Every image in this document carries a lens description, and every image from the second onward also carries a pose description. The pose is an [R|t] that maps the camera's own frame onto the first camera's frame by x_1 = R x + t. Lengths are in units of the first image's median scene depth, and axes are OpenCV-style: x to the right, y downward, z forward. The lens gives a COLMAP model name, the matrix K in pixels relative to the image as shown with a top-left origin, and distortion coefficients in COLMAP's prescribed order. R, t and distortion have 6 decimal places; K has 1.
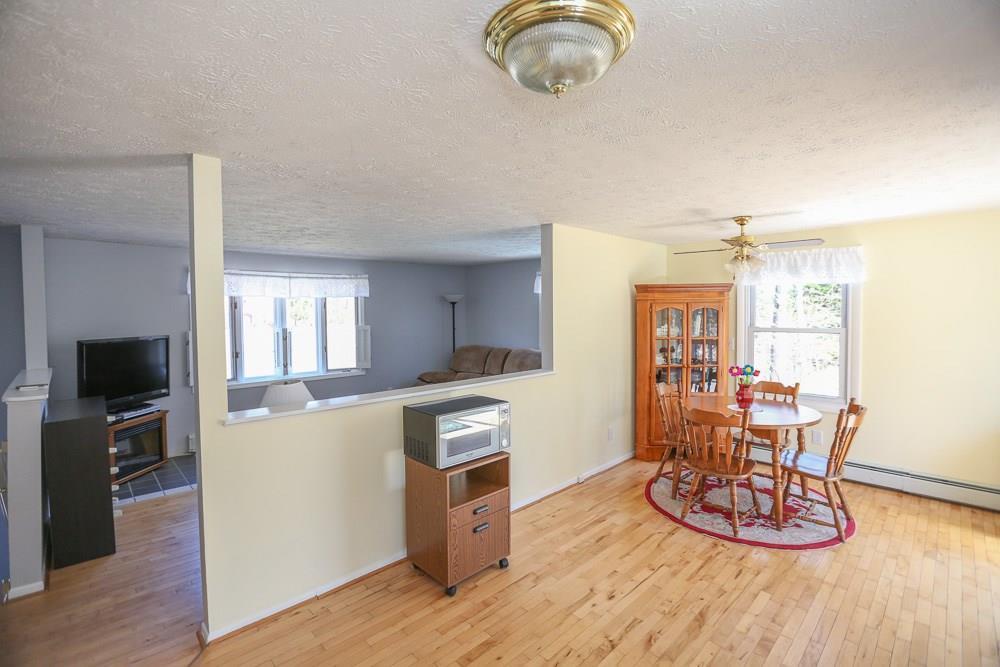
lens RADIAL K [[480.5, 0, 500.0], [0, 480.5, 333.5], [0, 0, 1]] dist [-0.004138, -0.000937]
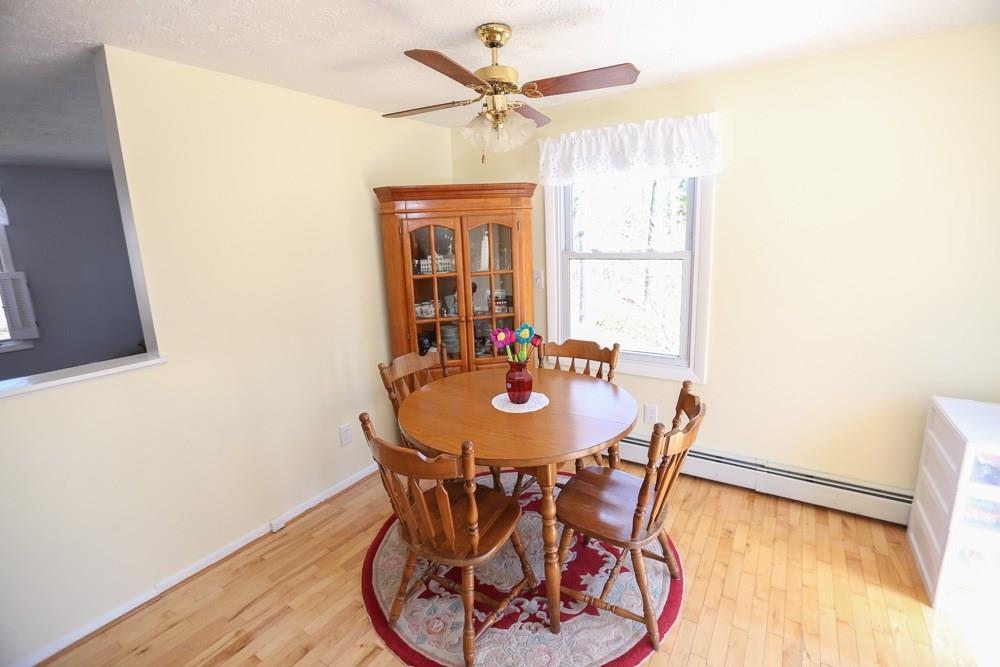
lens RADIAL K [[464.1, 0, 500.0], [0, 464.1, 333.5], [0, 0, 1]] dist [-0.028330, 0.000103]
pose [[0.981156, -0.066786, 0.181306, 0.369621], [0.037218, 0.986116, 0.161835, -0.012314], [-0.189596, -0.152038, 0.970019, 0.455747]]
